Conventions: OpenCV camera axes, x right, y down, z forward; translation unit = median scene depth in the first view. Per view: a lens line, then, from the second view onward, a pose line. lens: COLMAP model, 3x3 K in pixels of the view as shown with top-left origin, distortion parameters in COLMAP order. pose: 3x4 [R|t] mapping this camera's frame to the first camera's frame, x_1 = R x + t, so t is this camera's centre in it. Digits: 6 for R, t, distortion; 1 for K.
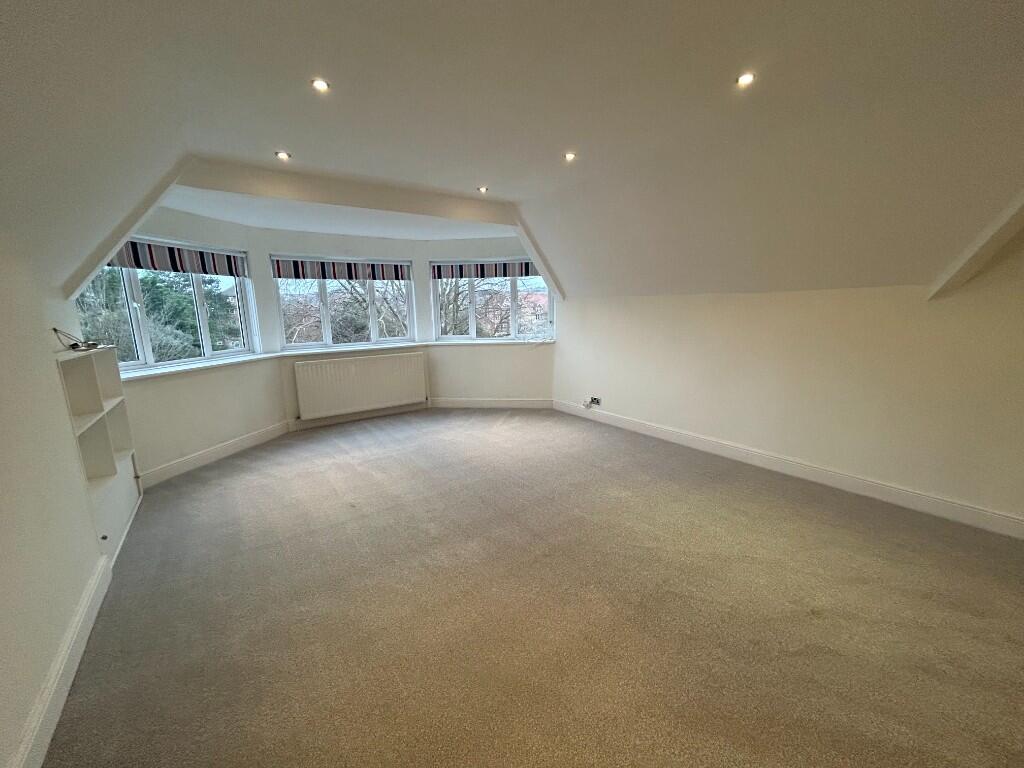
lens RADIAL K [[414.0, 0, 512.0], [0, 414.0, 384.0], [0, 0, 1]] dist [-0.001146, 0.000355]
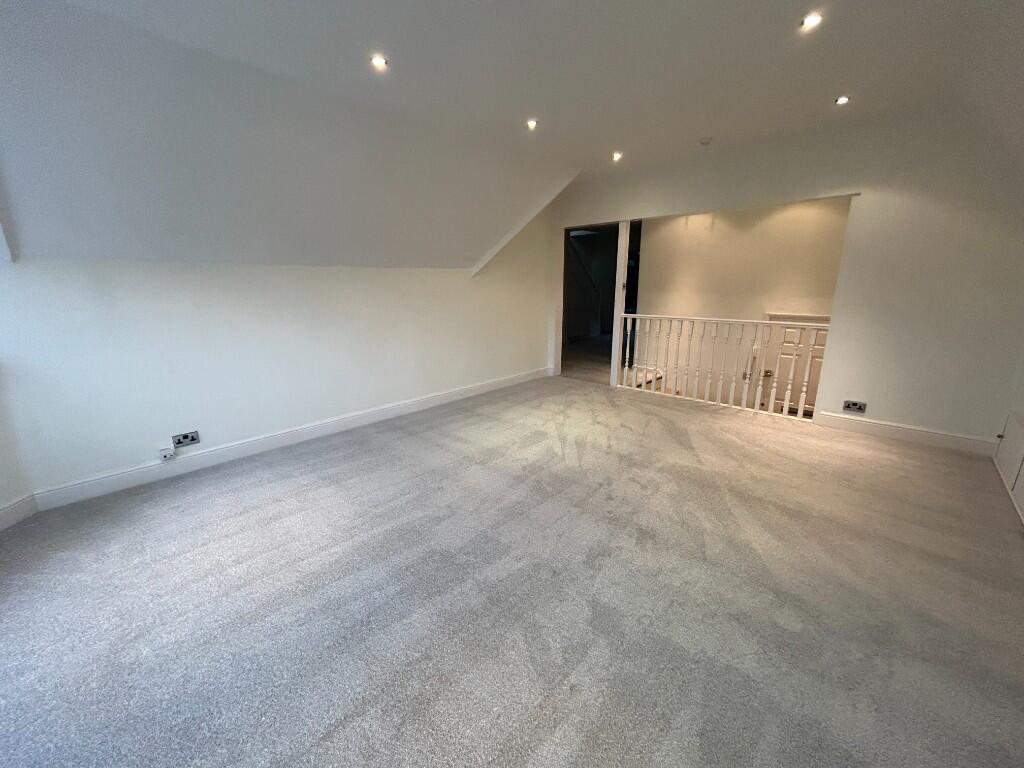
lens RADIAL K [[414.0, 0, 512.0], [0, 414.0, 384.0], [0, 0, 1]] dist [-0.001146, 0.000355]
pose [[-0.197380, -0.224277, 0.954328, -0.444018], [0.184404, 0.947607, 0.260837, -0.104817], [-0.962827, 0.227466, -0.145681, 0.636076]]
